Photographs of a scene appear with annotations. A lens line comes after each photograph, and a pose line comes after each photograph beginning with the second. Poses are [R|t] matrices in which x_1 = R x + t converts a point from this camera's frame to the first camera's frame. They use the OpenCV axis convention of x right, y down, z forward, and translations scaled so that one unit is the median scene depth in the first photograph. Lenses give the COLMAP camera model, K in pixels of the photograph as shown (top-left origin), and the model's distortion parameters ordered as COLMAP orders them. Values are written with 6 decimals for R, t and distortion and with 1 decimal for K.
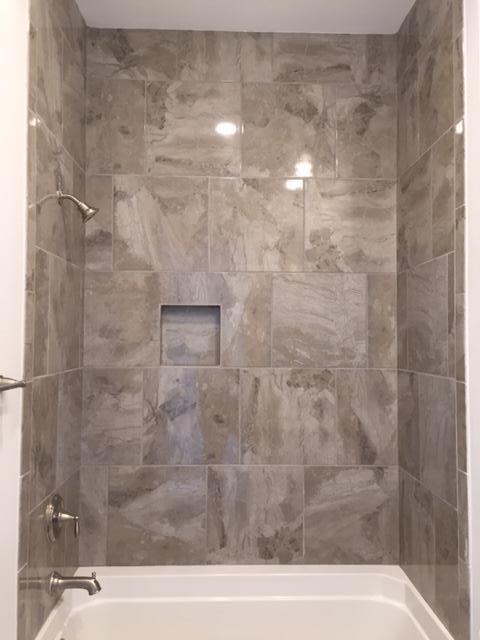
lens RADIAL K [[550.8, 0, 239.8], [0, 550.8, 319.2], [0, 0, 1]] dist [0.074647, -0.061828]
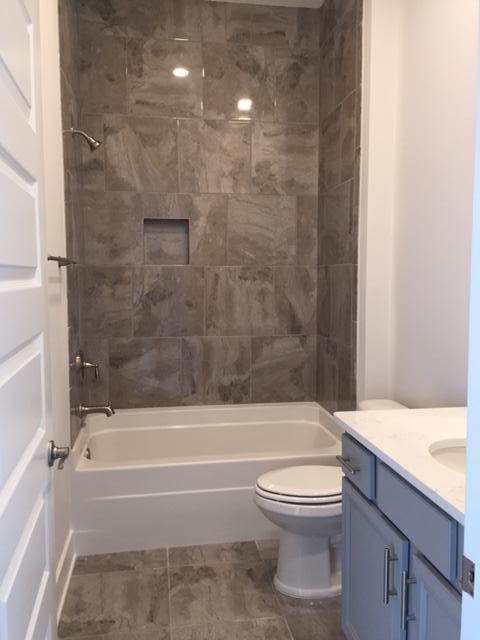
lens RADIAL K [[550.8, 0, 238.9], [0, 550.8, 320.4], [0, 0, 1]] dist [0.074647, -0.061828]
pose [[0.992399, -0.017690, 0.121785, -0.082544], [0.003415, 0.993192, 0.116438, 0.063491], [-0.123016, -0.115137, 0.985703, -0.359716]]
